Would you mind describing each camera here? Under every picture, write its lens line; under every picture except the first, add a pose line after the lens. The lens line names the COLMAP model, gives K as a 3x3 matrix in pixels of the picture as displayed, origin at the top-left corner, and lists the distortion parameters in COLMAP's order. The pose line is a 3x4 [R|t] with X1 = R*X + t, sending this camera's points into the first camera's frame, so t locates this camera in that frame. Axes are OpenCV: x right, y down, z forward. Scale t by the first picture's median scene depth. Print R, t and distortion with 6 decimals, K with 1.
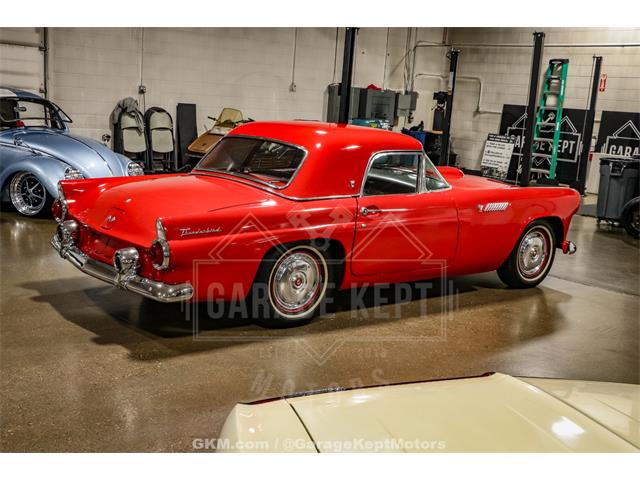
lens RADIAL K [[778.9, 0, 320.0], [0, 778.9, 240.0], [0, 0, 1]] dist [-0.066858, 0.429098]
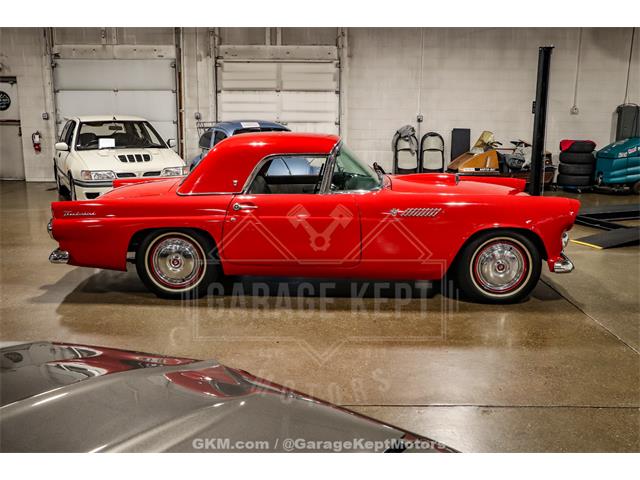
lens RADIAL K [[629.5, 0, 320.0], [0, 629.5, 240.0], [0, 0, 1]] dist [-0.121026, 0.241579]
pose [[0.760064, 0.069457, -0.646126, 0.275581], [-0.078121, 0.996827, 0.015260, -0.004264], [0.645136, 0.038877, 0.763078, 0.136379]]
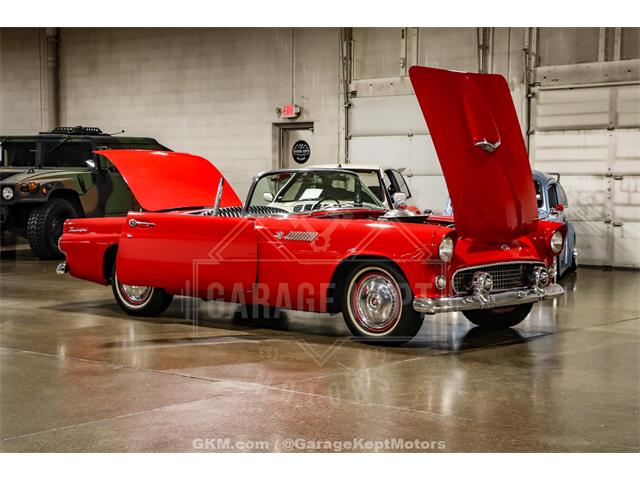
lens RADIAL K [[1173.2, 0, 320.0], [0, 1173.2, 240.0], [0, 0, 1]] dist [0.181937, 0.342084]
pose [[0.164750, -0.020514, -0.986122, 0.700148], [-0.180969, 0.982183, -0.050667, 0.012627], [0.969591, 0.186805, 0.158103, 0.342740]]
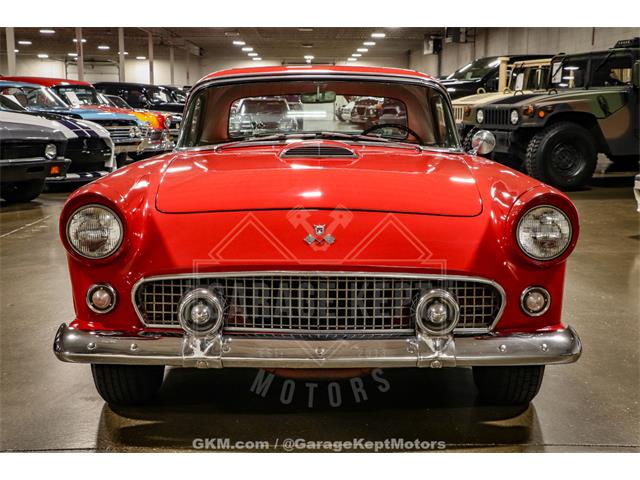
lens RADIAL K [[986.1, 0, 320.0], [0, 986.1, 240.0], [0, 0, 1]] dist [0.091011, 0.001364]
pose [[-0.633491, 0.035229, -0.772947, 0.299537], [-0.188627, 0.961793, 0.198430, -0.075749], [0.750406, 0.271503, -0.602642, 0.666668]]
